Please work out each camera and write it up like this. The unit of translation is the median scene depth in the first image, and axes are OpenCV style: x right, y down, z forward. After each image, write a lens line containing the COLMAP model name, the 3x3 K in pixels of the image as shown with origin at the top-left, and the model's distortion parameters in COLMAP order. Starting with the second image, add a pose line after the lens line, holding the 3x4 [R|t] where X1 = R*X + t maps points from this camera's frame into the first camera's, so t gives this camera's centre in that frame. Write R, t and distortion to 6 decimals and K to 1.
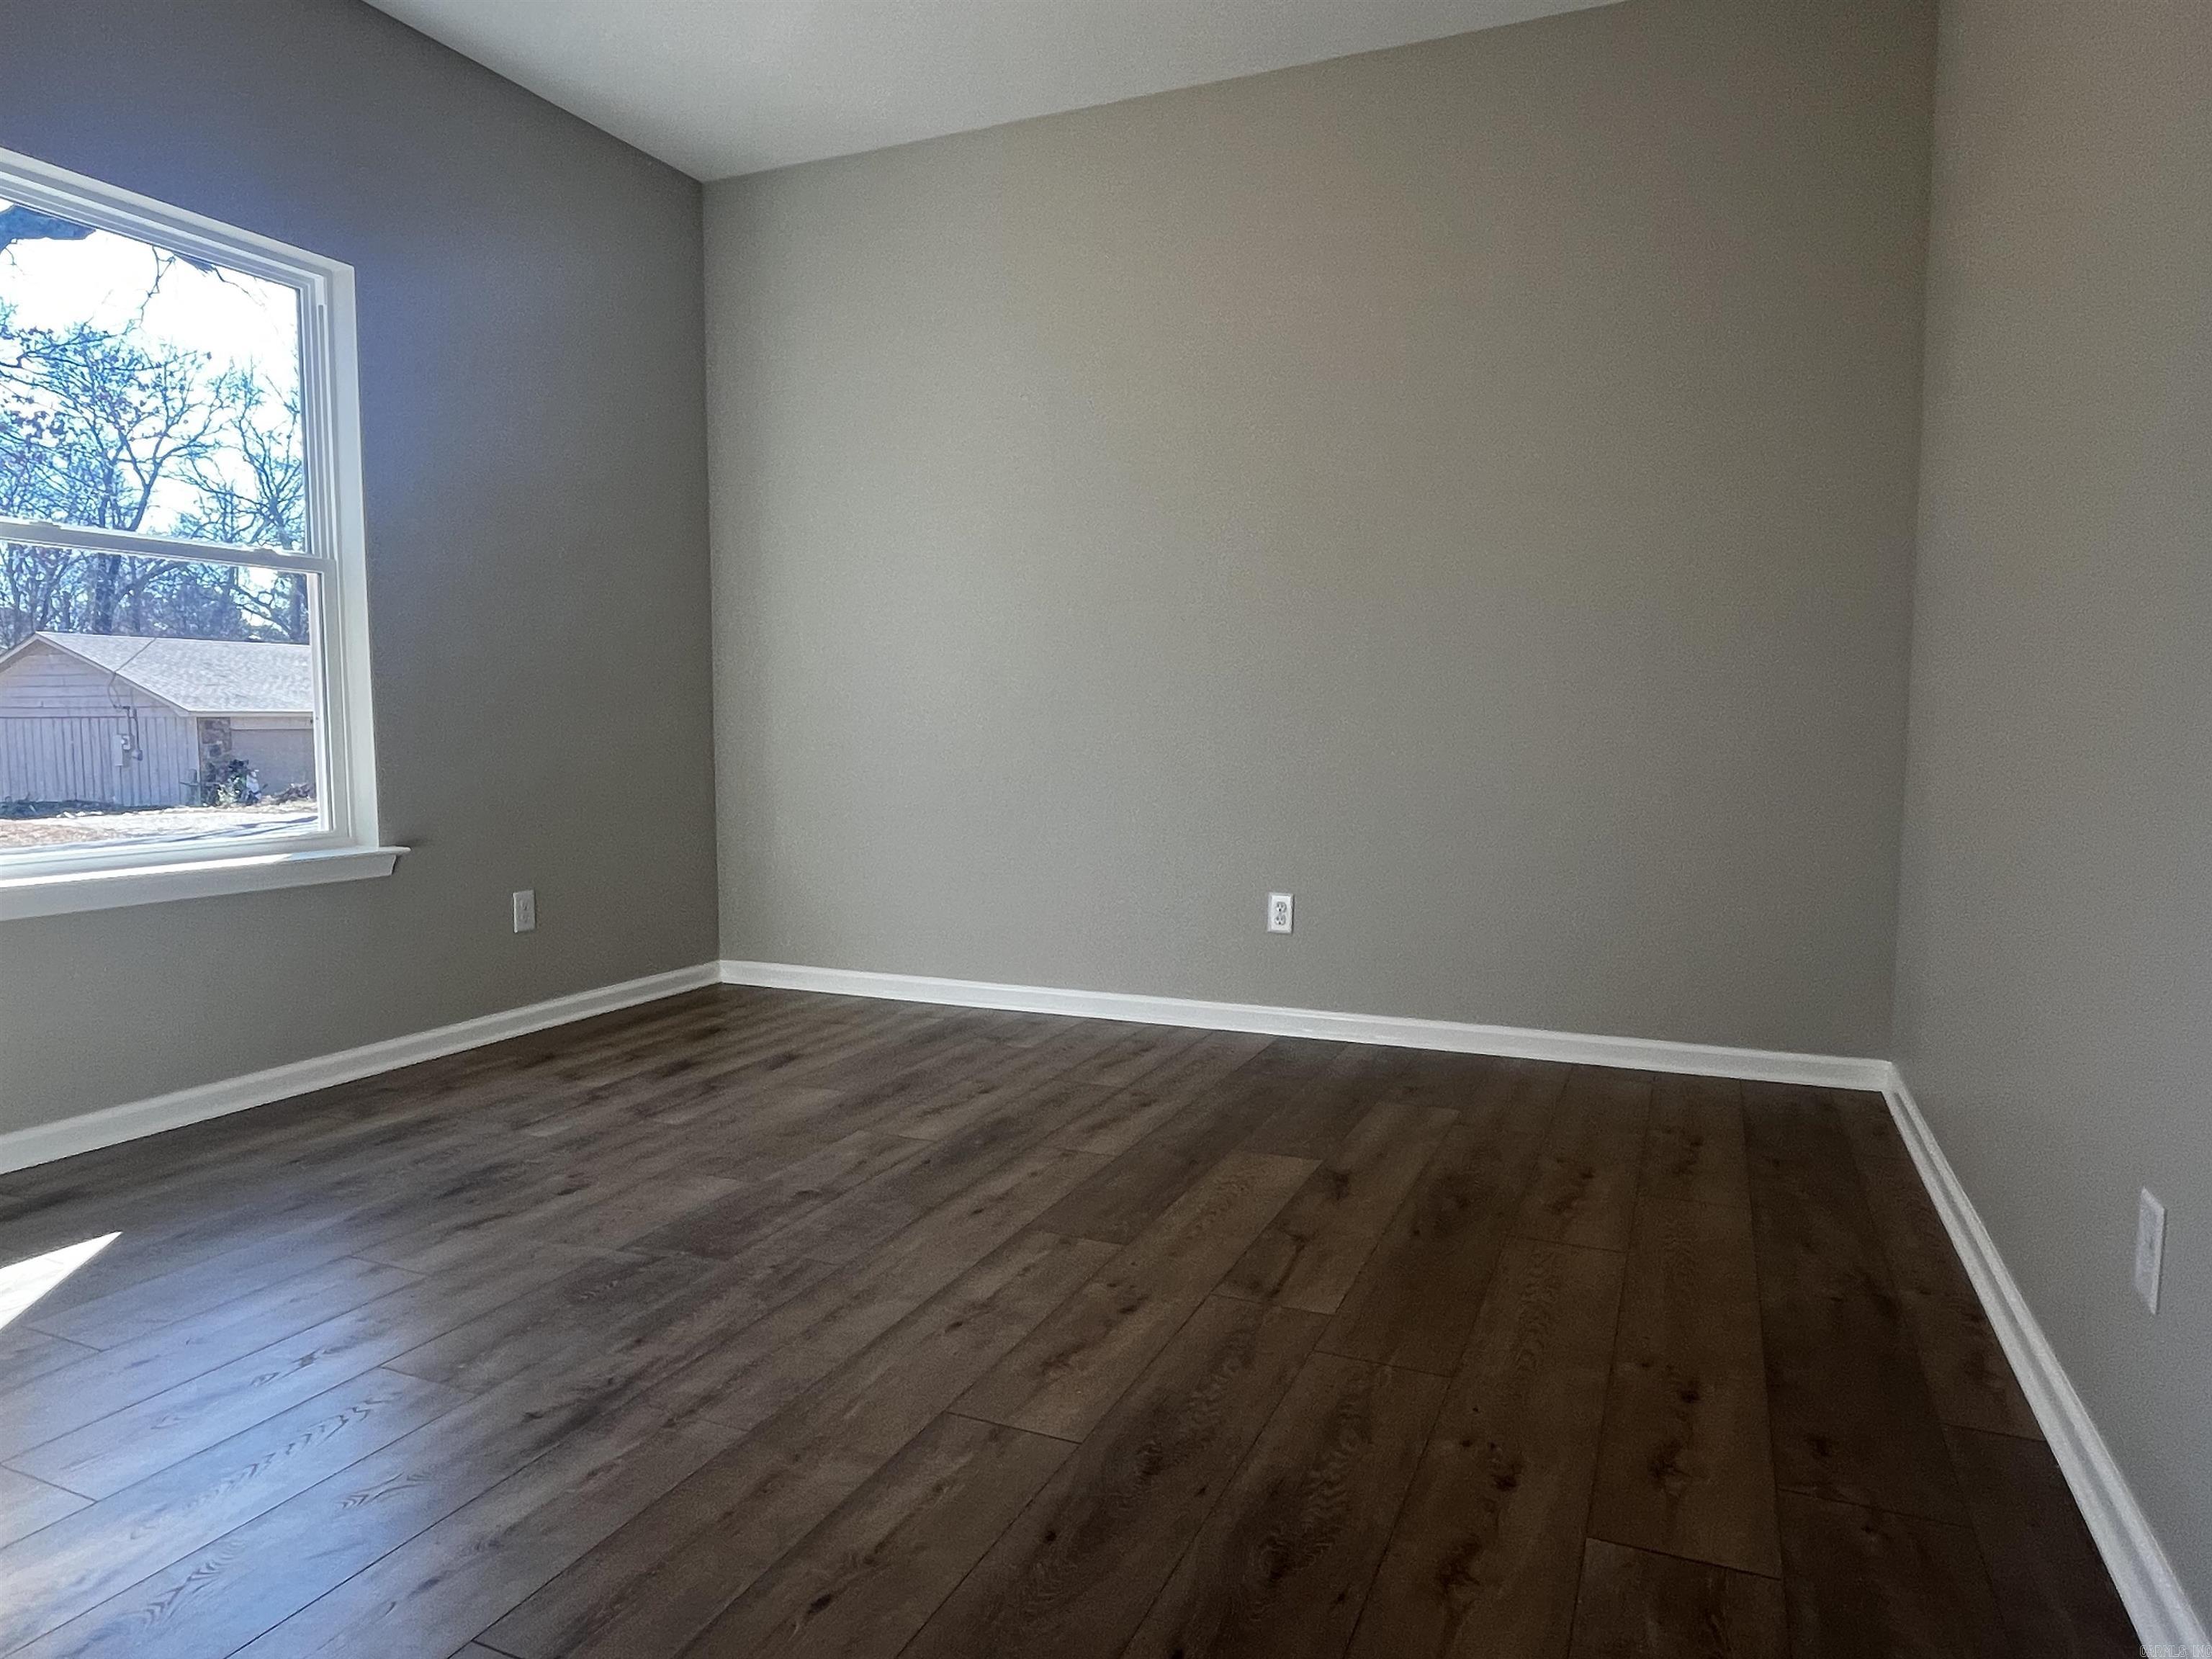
lens RADIAL K [[1344.9, 0, 1116.2], [0, 1344.9, 833.9], [0, 0, 1]] dist [-0.000759, -0.002512]
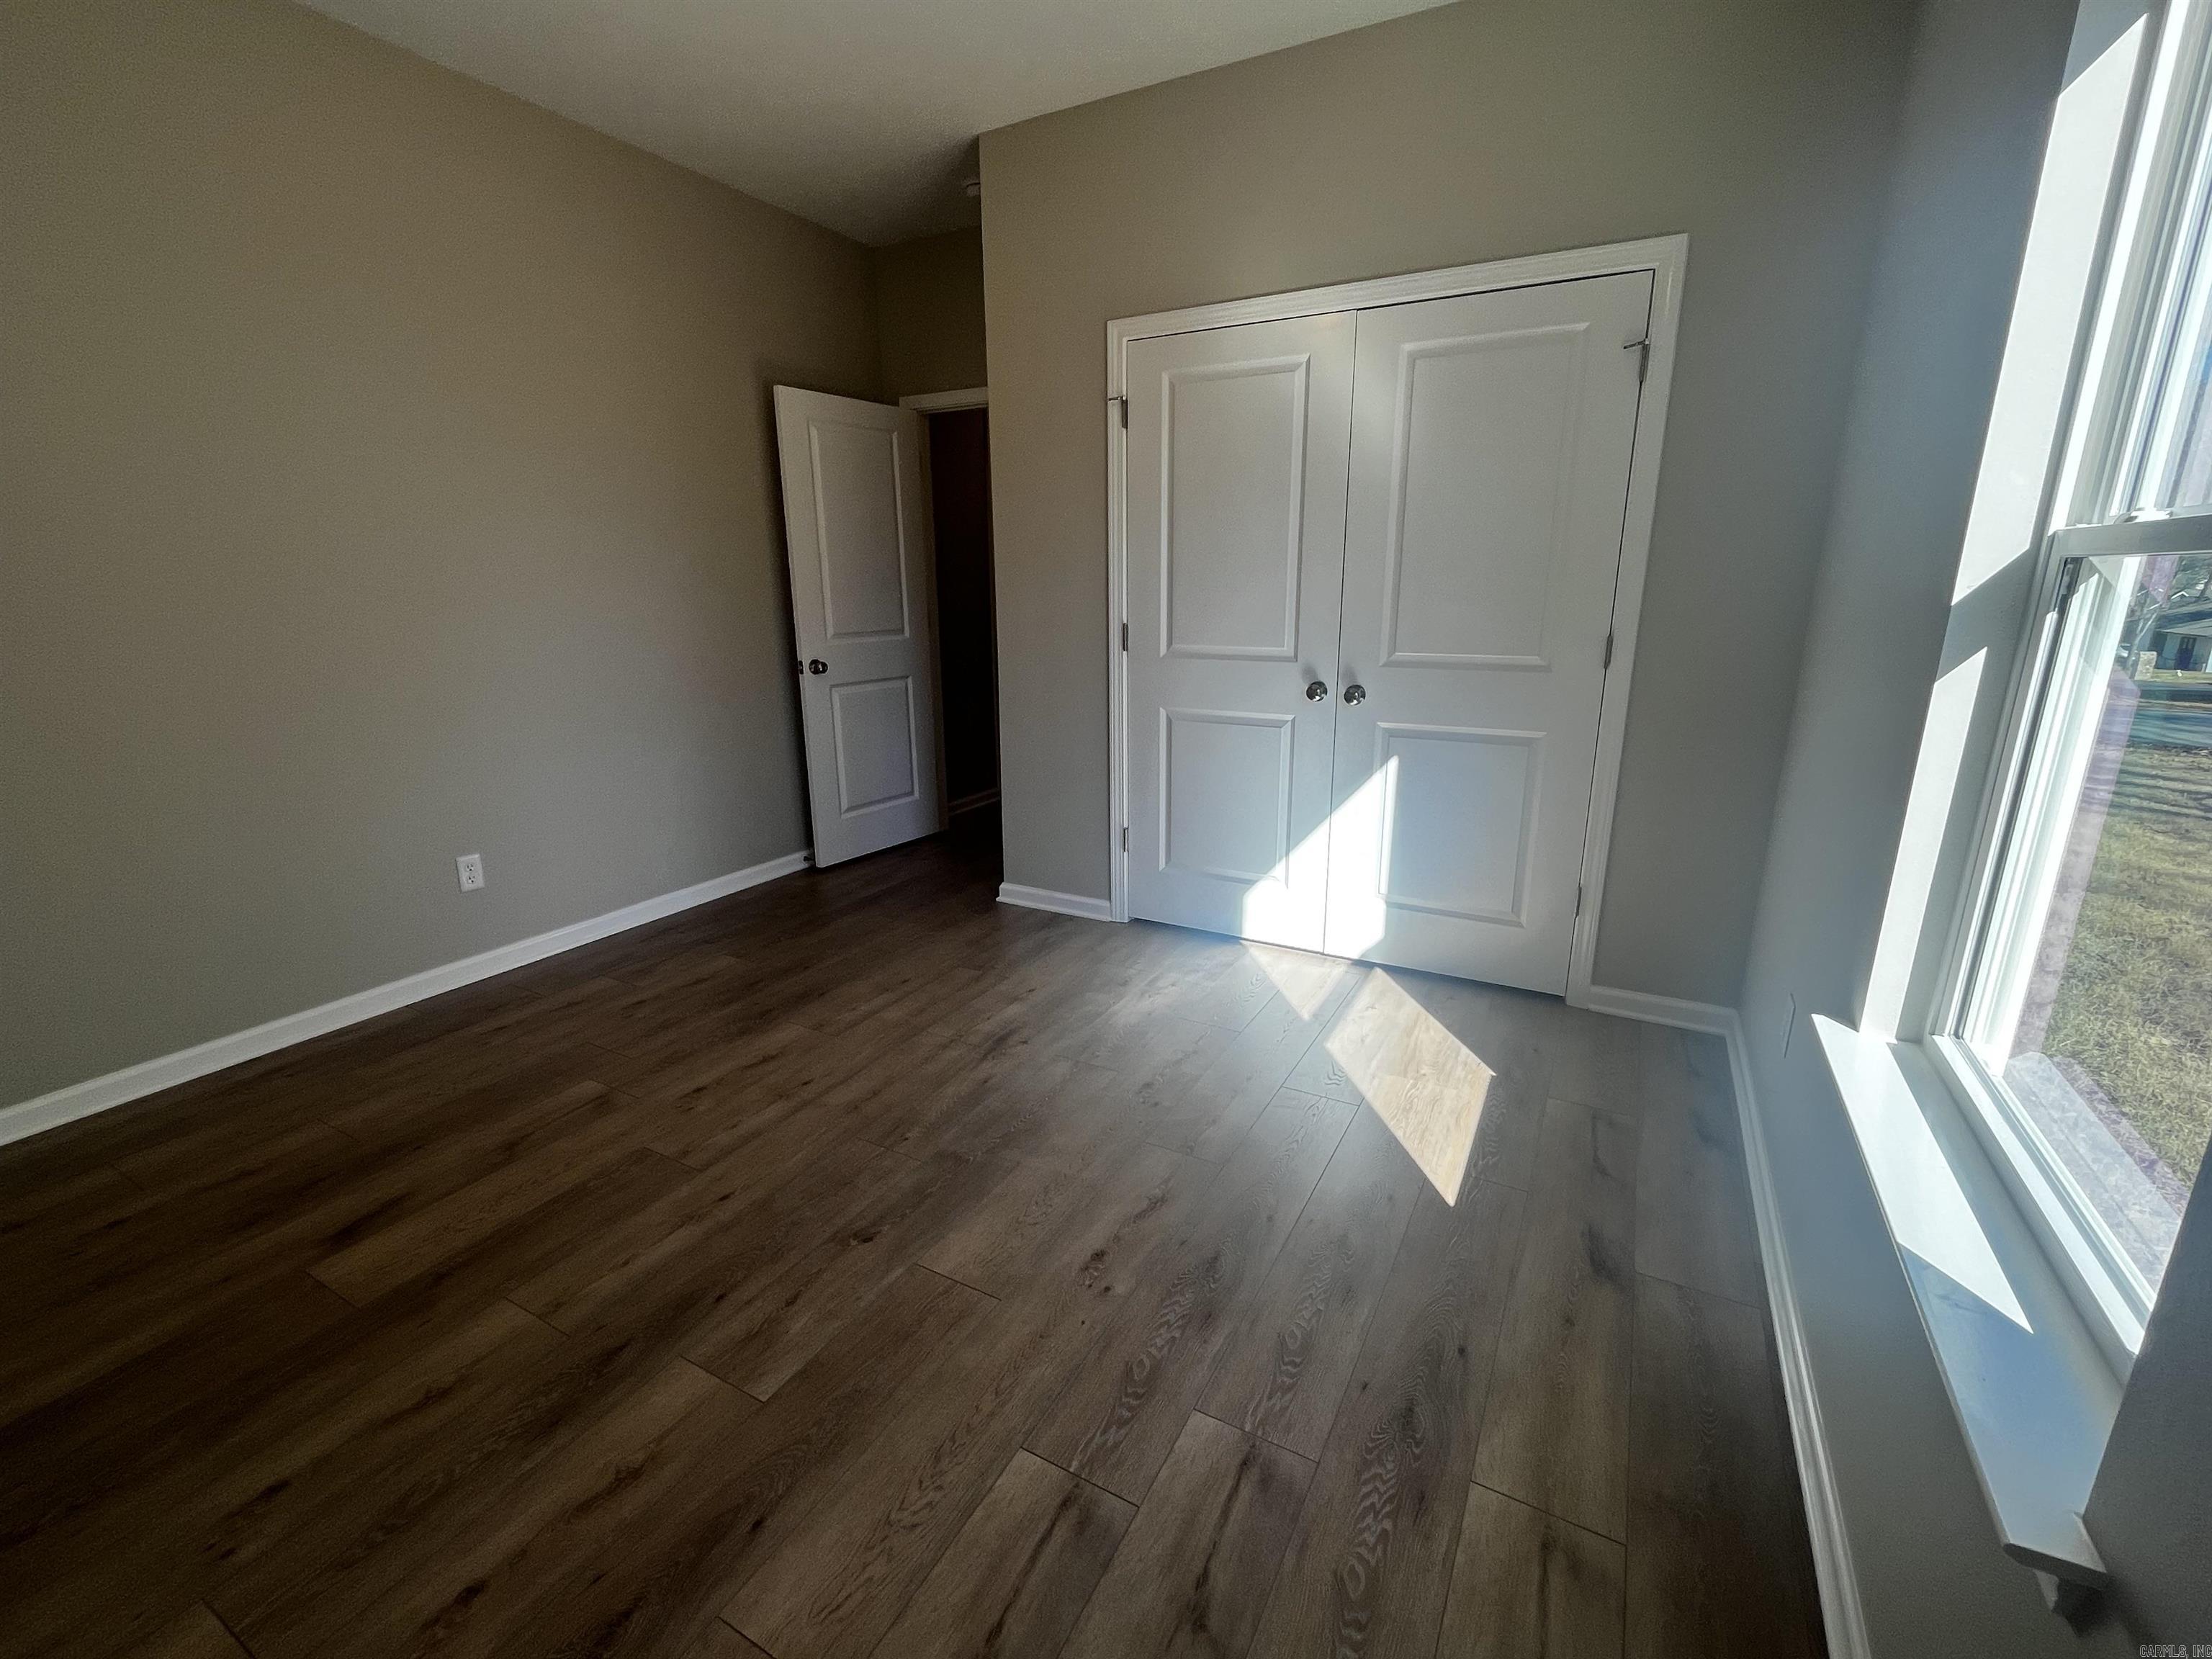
lens RADIAL K [[900.3, 0, 1112.8], [0, 900.3, 828.0], [0, 0, 1]] dist [-0.001362, -0.000022]
pose [[-0.996737, -0.017816, 0.078729, -0.559407], [0.010538, 0.938269, 0.345745, -0.315021], [-0.080028, 0.345447, -0.935020, 1.816830]]
